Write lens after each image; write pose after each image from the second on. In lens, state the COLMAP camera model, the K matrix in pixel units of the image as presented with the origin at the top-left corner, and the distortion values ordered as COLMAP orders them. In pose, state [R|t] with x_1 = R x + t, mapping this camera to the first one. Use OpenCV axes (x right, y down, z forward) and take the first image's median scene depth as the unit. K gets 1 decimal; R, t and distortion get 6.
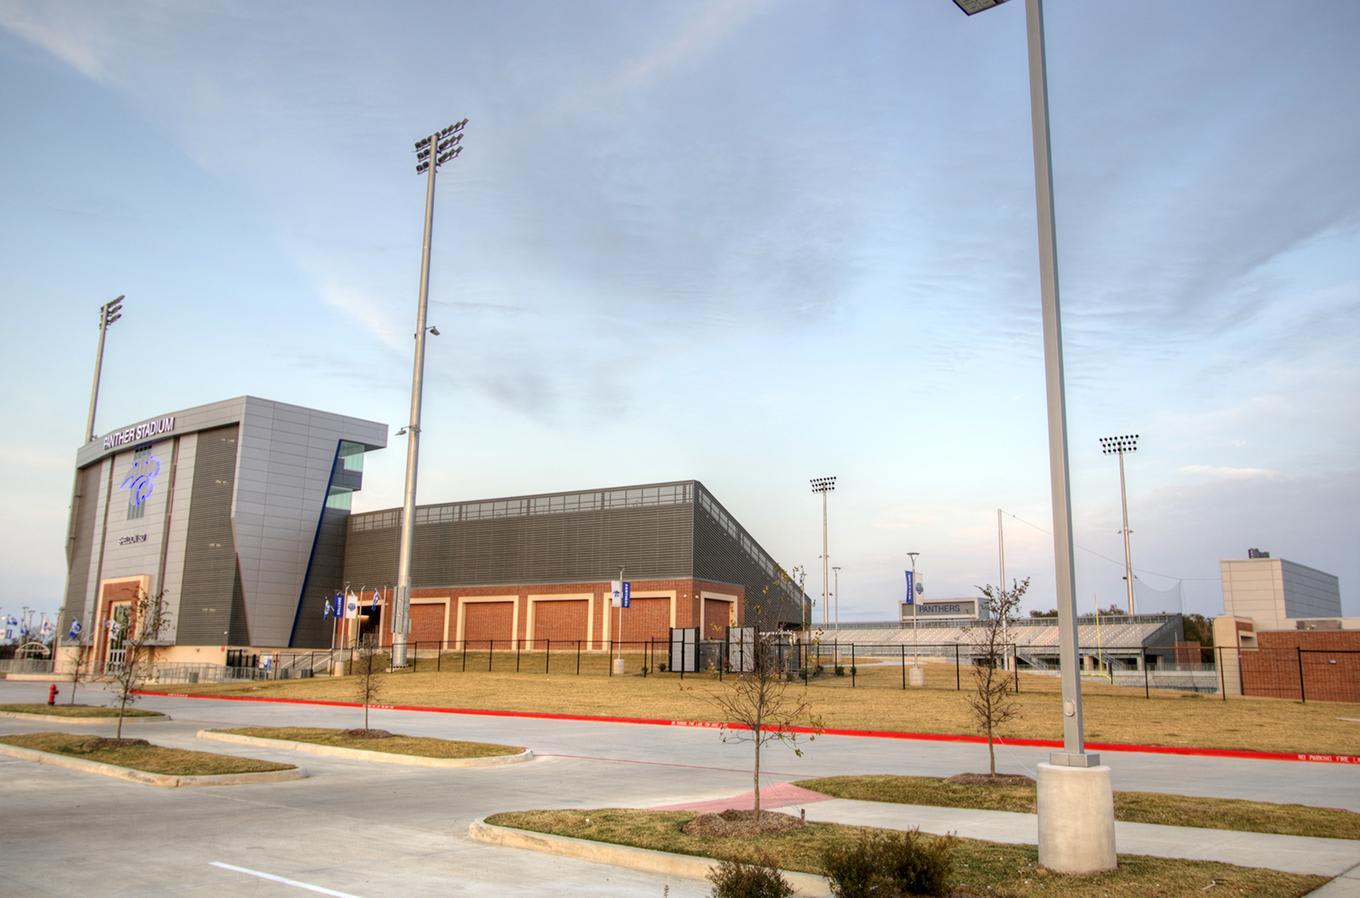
lens RADIAL K [[1057.7, 0, 680.0], [0, 1057.7, 449.0], [0, 0, 1]] dist [-0.008692, -0.003210]
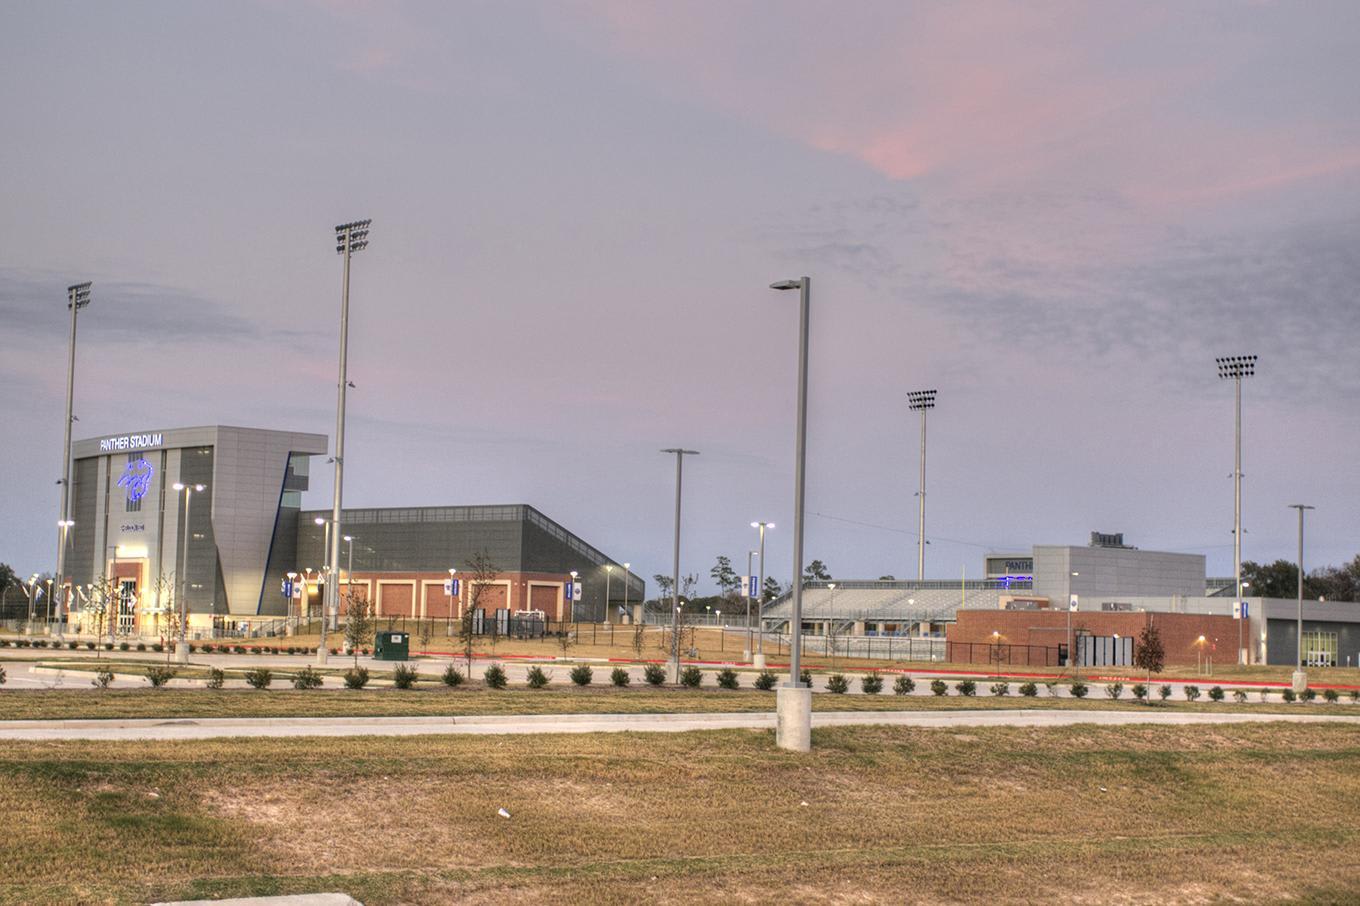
lens RADIAL K [[1998.8, 0, 680.0], [0, 1998.8, 453.0], [0, 0, 1]] dist [0.019868, -0.079352]
pose [[0.989977, -0.003596, -0.141180, 0.513322], [0.019501, 0.993580, 0.111439, -0.285600], [0.139873, -0.113075, 0.983692, -1.381544]]
